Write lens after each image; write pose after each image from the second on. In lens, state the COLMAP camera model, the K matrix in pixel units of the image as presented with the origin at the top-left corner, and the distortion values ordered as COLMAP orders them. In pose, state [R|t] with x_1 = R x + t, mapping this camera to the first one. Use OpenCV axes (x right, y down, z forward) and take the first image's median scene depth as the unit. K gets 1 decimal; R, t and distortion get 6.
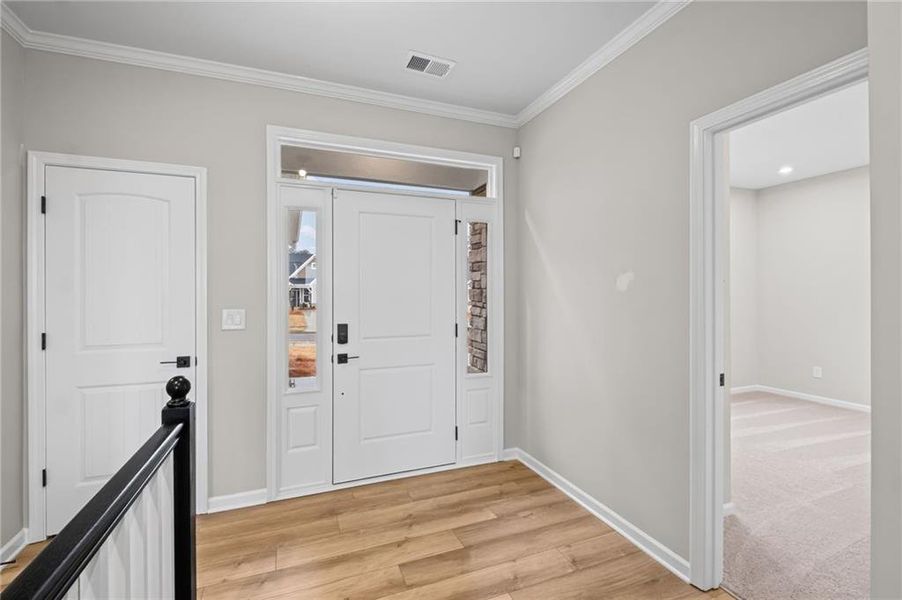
lens RADIAL K [[396.4, 0, 451.2], [0, 396.4, 294.8], [0, 0, 1]] dist [-0.002869, -0.001655]
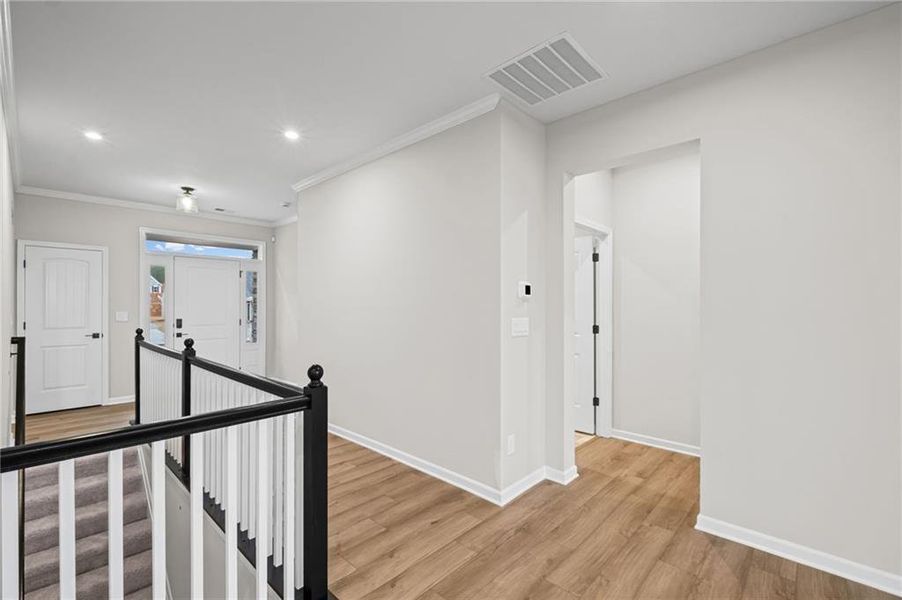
lens RADIAL K [[396.4, 0, 454.1], [0, 396.4, 301.6], [0, 0, 1]] dist [-0.002869, -0.001655]
pose [[0.901132, 0.007492, 0.433479, 0.134365], [-0.002098, 0.999914, -0.012920, 0.004855], [-0.433539, 0.010734, 0.901071, -1.533710]]
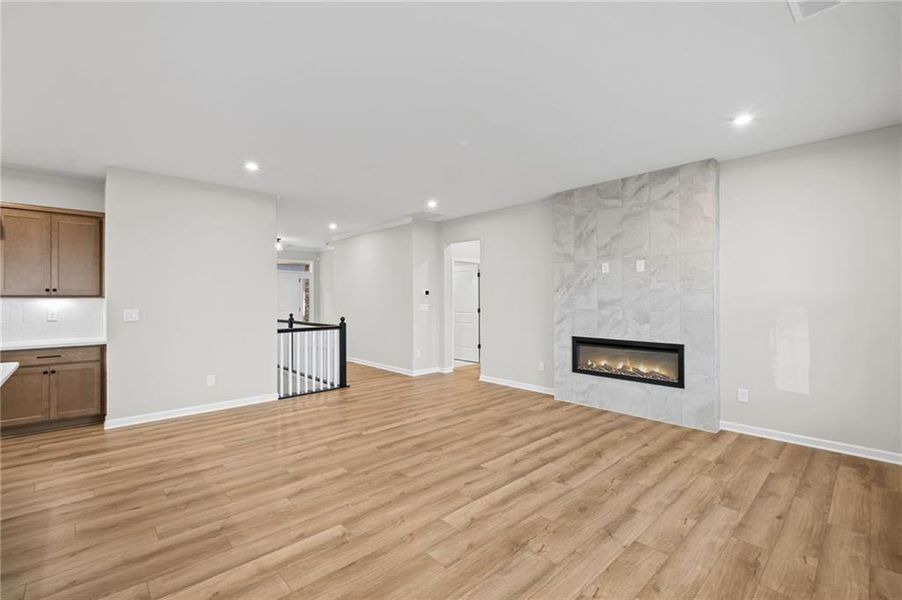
lens RADIAL K [[396.4, 0, 449.7], [0, 396.4, 299.1], [0, 0, 1]] dist [-0.002869, -0.001655]
pose [[0.932587, -0.002921, 0.360932, -0.014884], [0.004019, 0.999989, -0.002291, 0.008155], [-0.360922, 0.003587, 0.932589, -2.997351]]
